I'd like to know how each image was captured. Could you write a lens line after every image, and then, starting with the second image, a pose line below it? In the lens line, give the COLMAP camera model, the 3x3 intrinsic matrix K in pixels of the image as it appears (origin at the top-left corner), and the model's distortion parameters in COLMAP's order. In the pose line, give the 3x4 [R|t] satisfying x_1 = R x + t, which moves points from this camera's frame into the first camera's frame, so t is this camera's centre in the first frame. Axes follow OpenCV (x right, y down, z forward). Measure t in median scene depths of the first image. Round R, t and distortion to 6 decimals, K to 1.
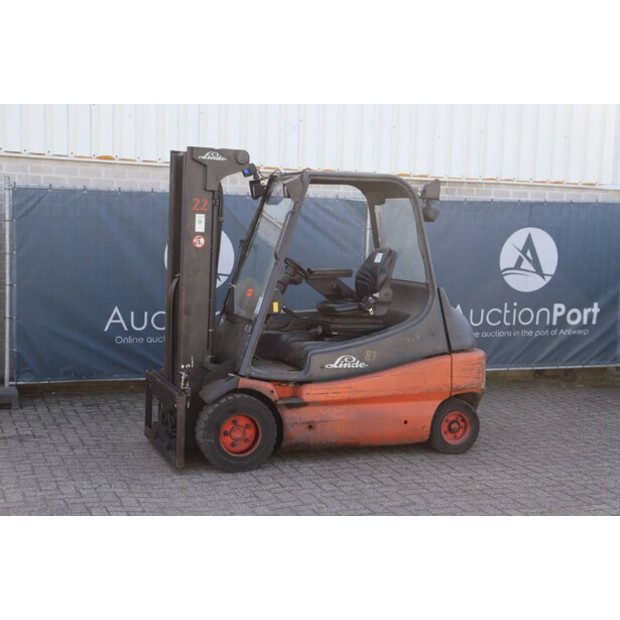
lens RADIAL K [[1070.9, 0, 280.3], [0, 1070.9, 317.2], [0, 0, 1]] dist [0.221267, 0.000000]
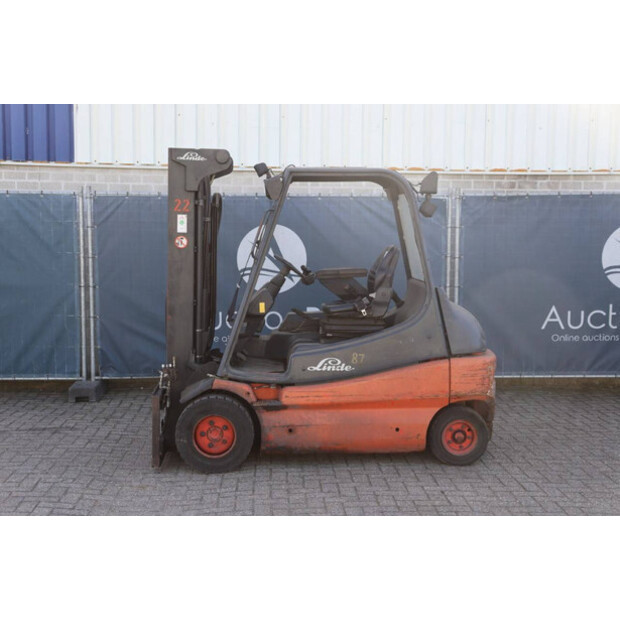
lens RADIAL K [[996.9, 0, 299.6], [0, 996.9, 317.4], [0, 0, 1]] dist [0.183844, 0.000000]
pose [[0.953308, 0.006119, -0.301938, 0.297353], [-0.006341, 0.999980, 0.000244, -0.000775], [0.301933, 0.001682, 0.953328, 0.132643]]
